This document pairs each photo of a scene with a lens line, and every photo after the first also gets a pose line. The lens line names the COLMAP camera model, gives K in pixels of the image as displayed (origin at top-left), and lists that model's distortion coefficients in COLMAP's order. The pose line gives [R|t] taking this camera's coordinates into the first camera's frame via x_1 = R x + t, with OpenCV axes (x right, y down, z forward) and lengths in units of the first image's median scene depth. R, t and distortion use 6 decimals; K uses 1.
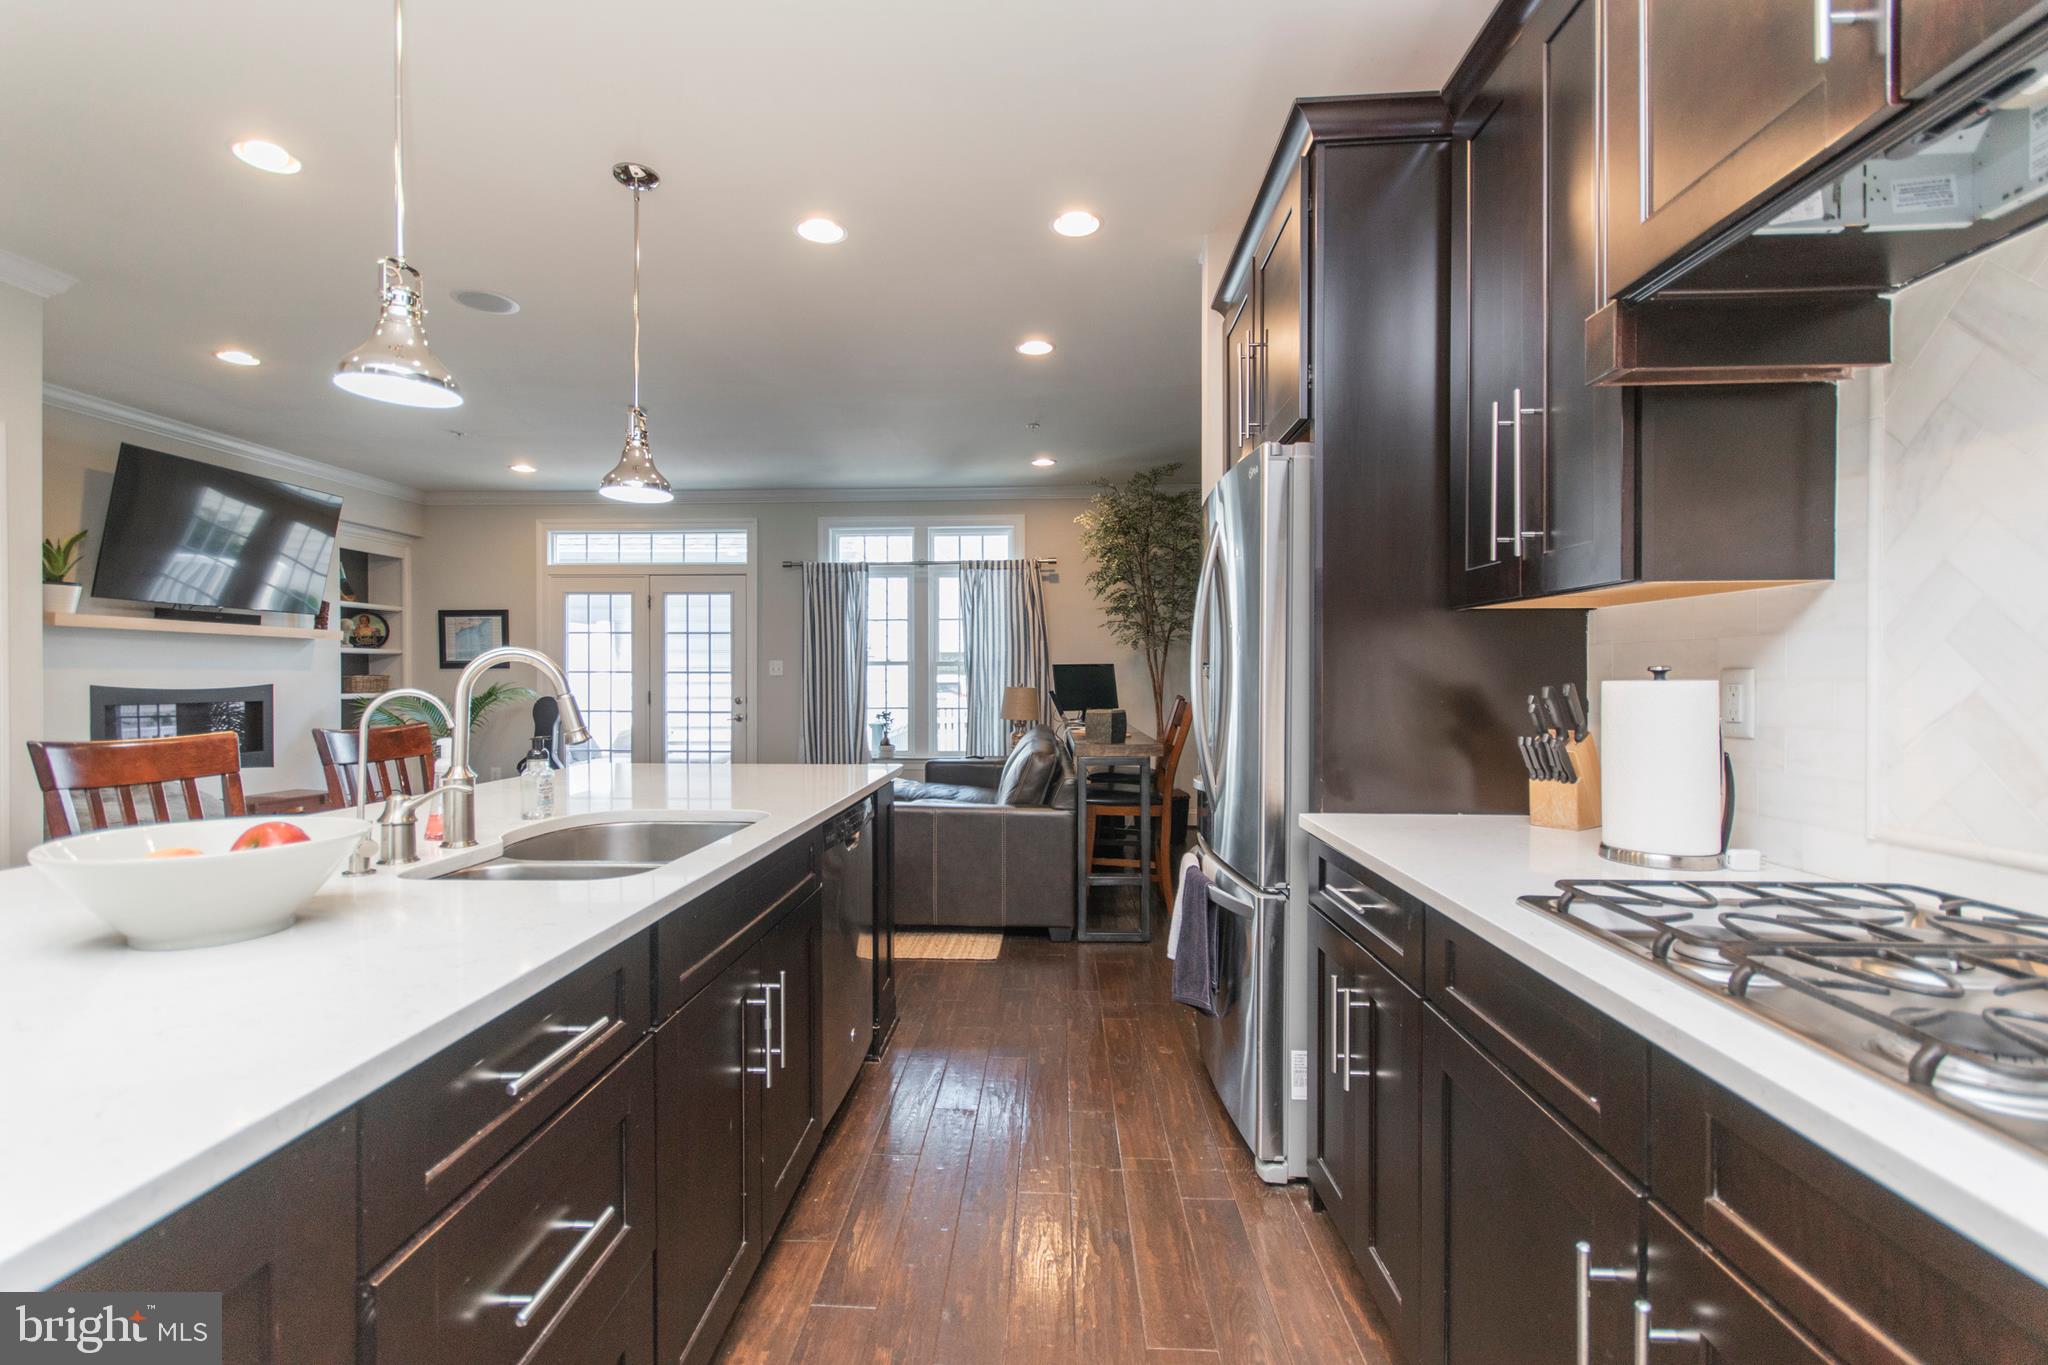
lens RADIAL K [[904.1, 0, 1024.0], [0, 904.1, 682.5], [0, 0, 1]] dist [0.001298, -0.000199]
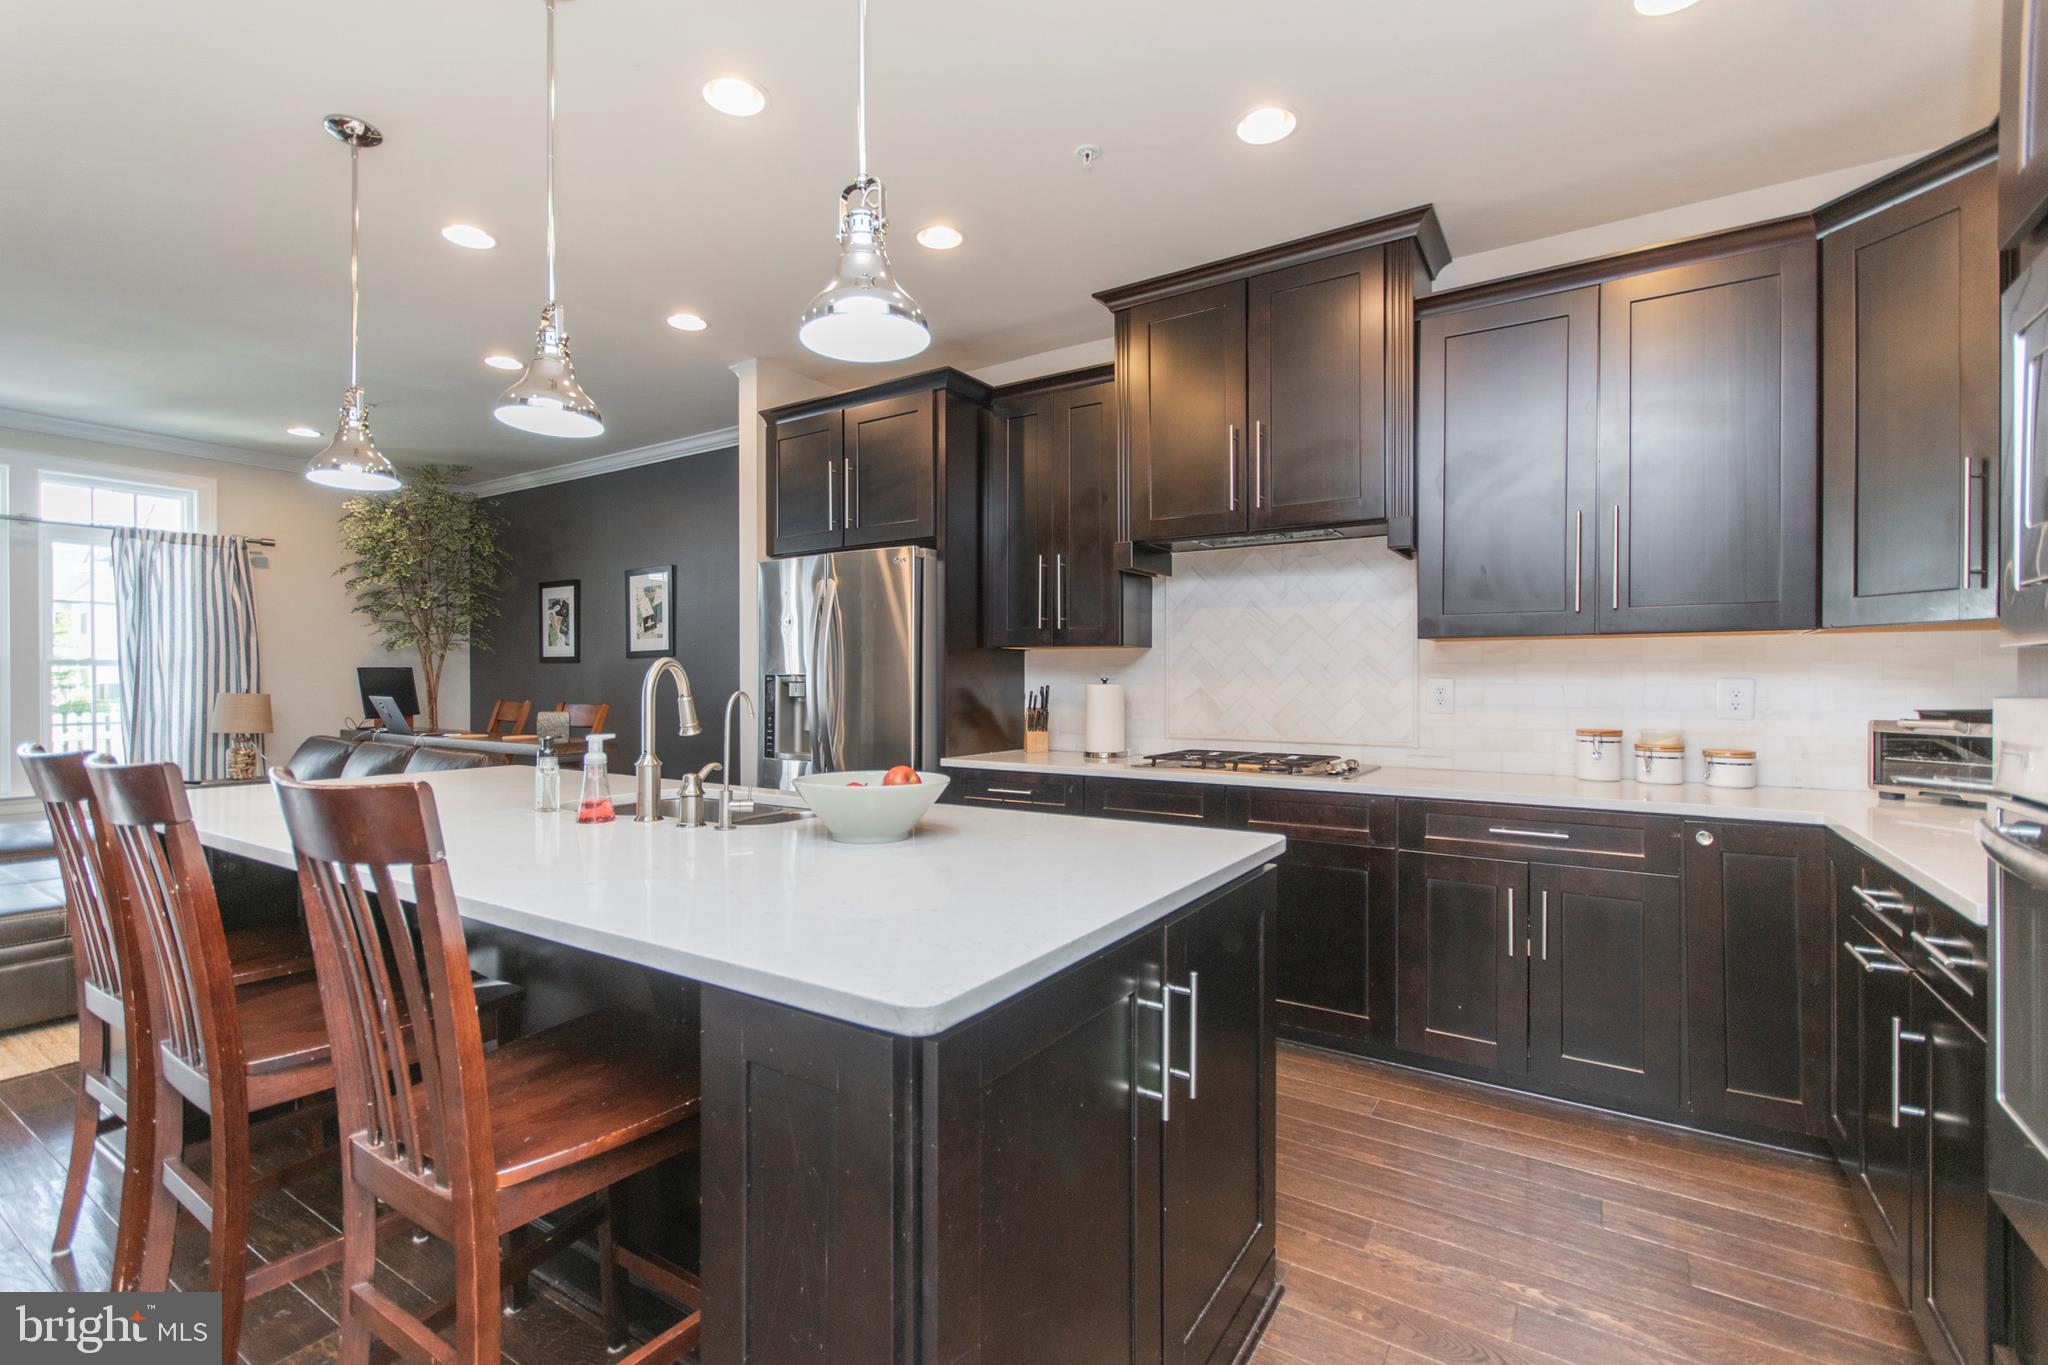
lens RADIAL K [[904.1, 0, 1024.0], [0, 904.1, 682.5], [0, 0, 1]] dist [0.001298, -0.000199]
pose [[0.509811, 0.001004, 0.860286, -0.769891], [0.005522, 0.999975, -0.004440, 0.001556], [-0.860269, 0.007014, 0.509792, -0.032327]]
